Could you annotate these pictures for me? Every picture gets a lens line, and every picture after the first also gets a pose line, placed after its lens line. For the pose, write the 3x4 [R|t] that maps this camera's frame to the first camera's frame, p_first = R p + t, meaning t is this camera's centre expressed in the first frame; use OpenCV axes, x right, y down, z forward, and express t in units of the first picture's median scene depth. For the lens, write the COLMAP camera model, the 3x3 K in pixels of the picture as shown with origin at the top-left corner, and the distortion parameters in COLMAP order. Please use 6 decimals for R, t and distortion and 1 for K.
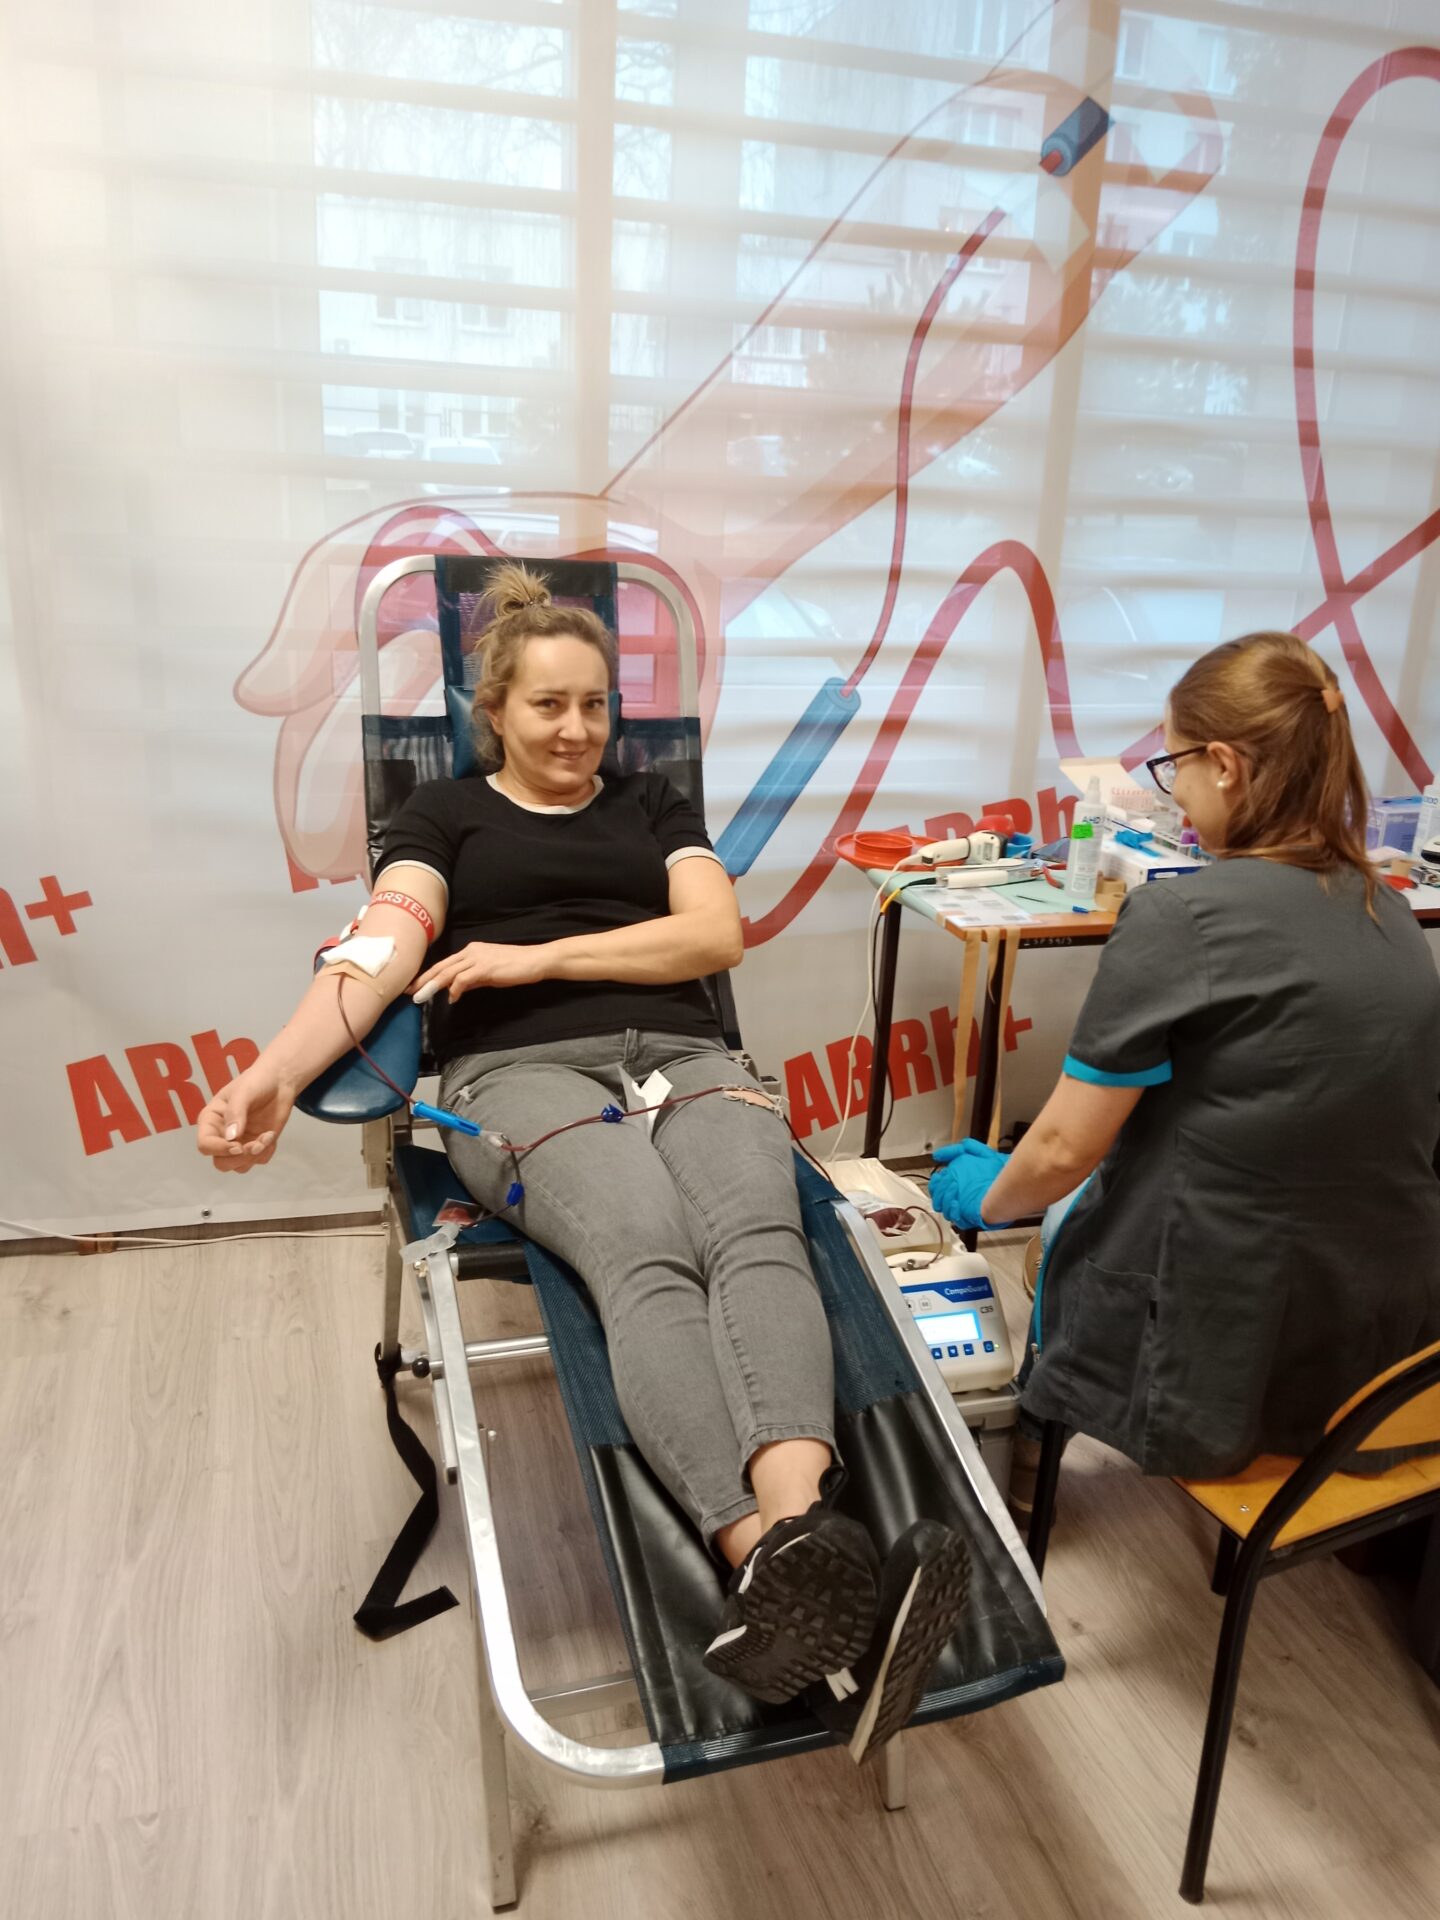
lens RADIAL K [[1454.5, 0, 722.8], [0, 1454.5, 954.4], [0, 0, 1]] dist [0.046713, -0.076725]
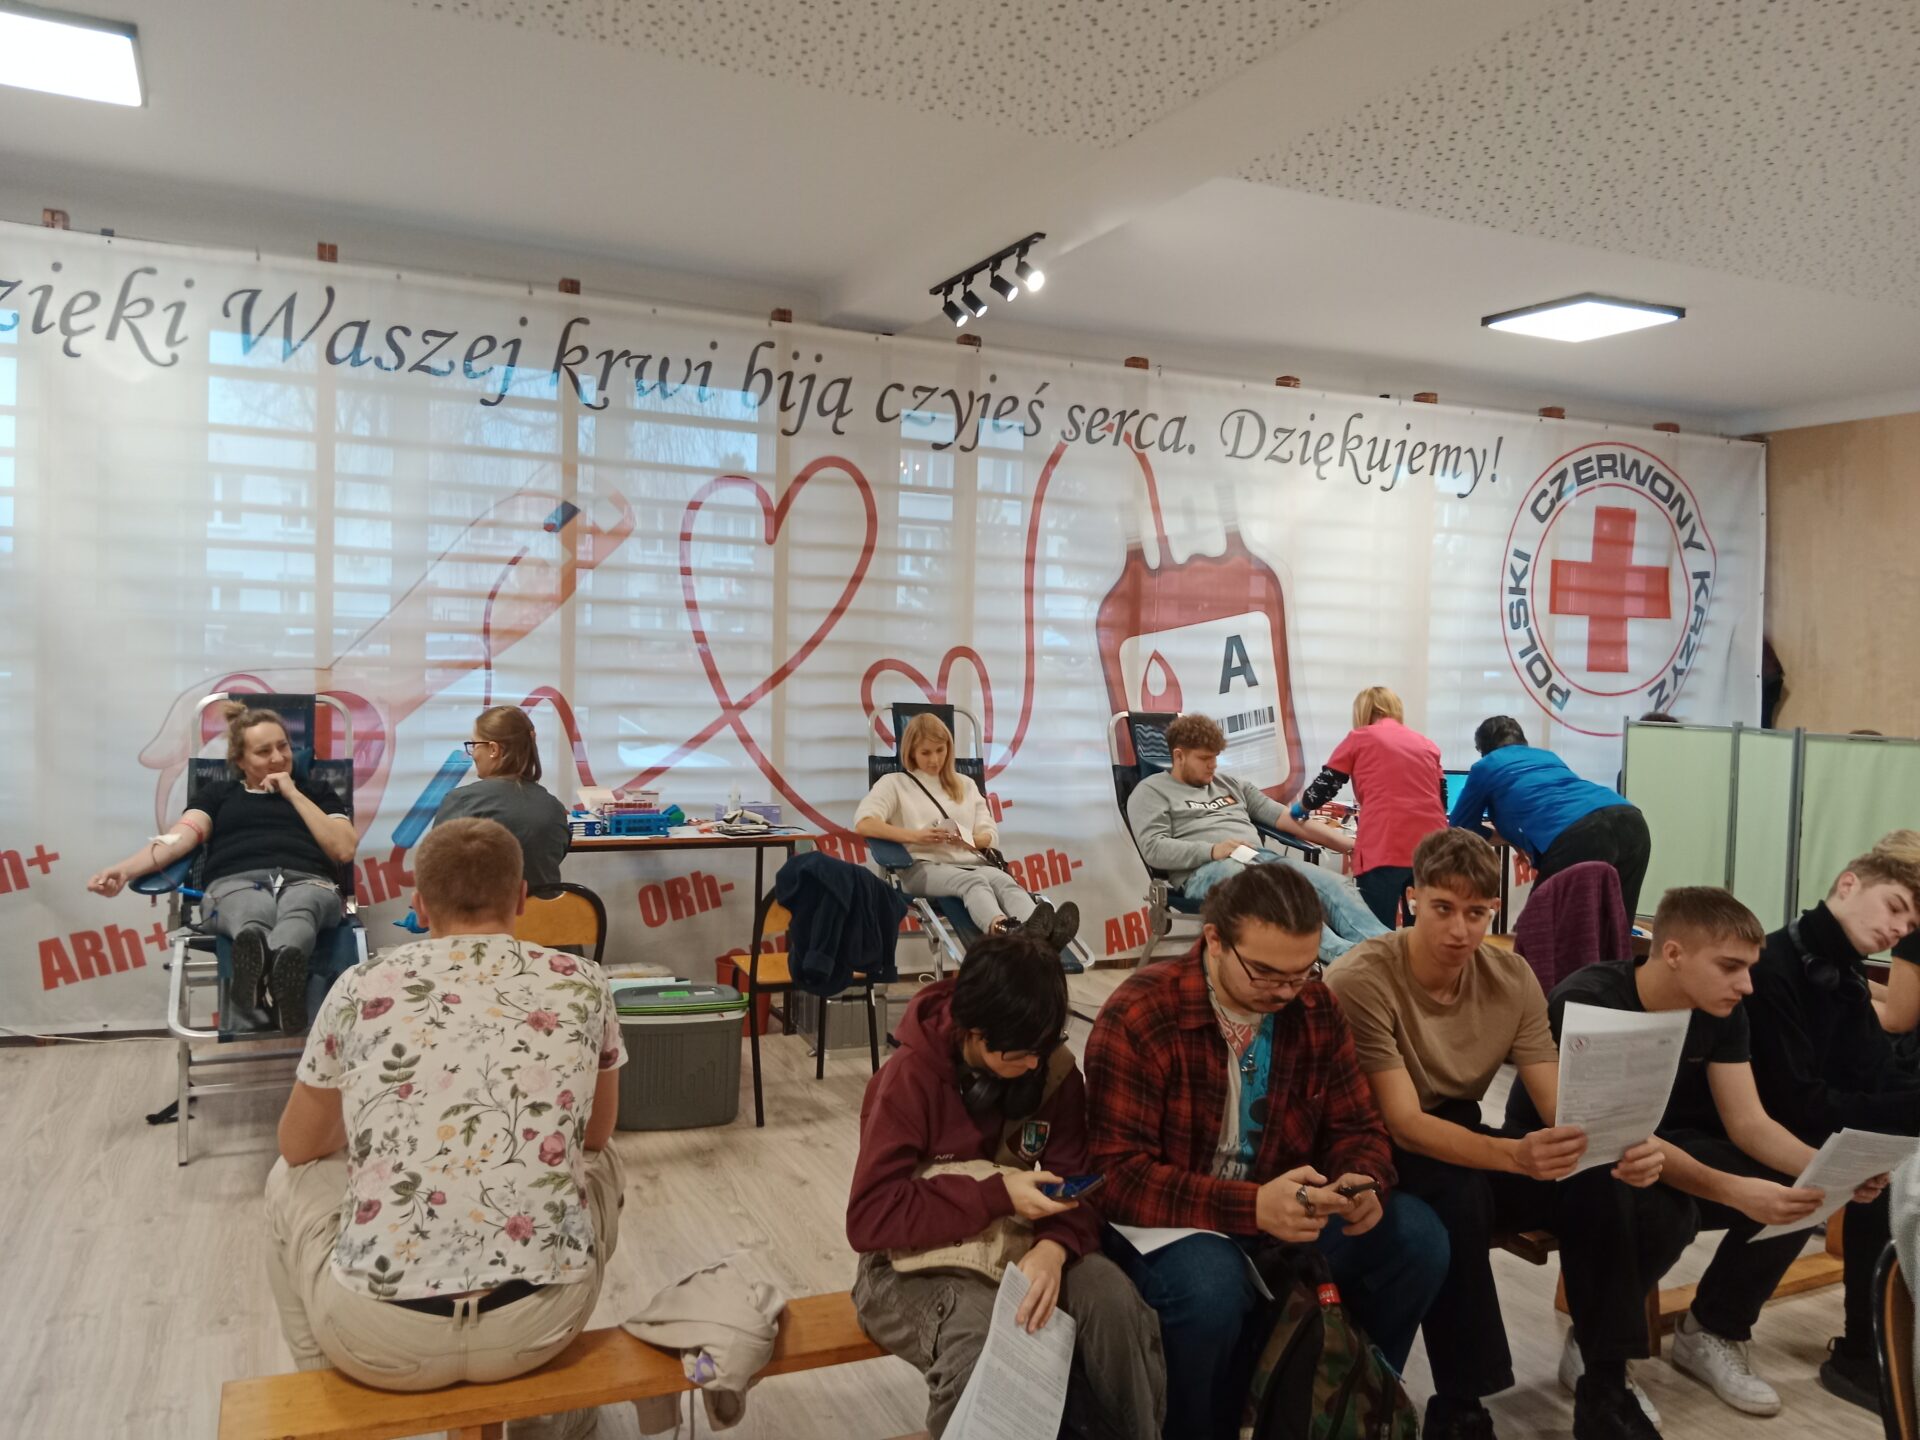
lens RADIAL K [[1454.5, 0, 955.1], [0, 1454.5, 711.2], [0, 0, 1]] dist [0.046713, -0.076725]
pose [[0.990576, -0.014310, 0.136214, 0.540383], [0.049231, 0.965258, -0.256617, 0.353309], [-0.127809, 0.260905, 0.956867, -1.190287]]
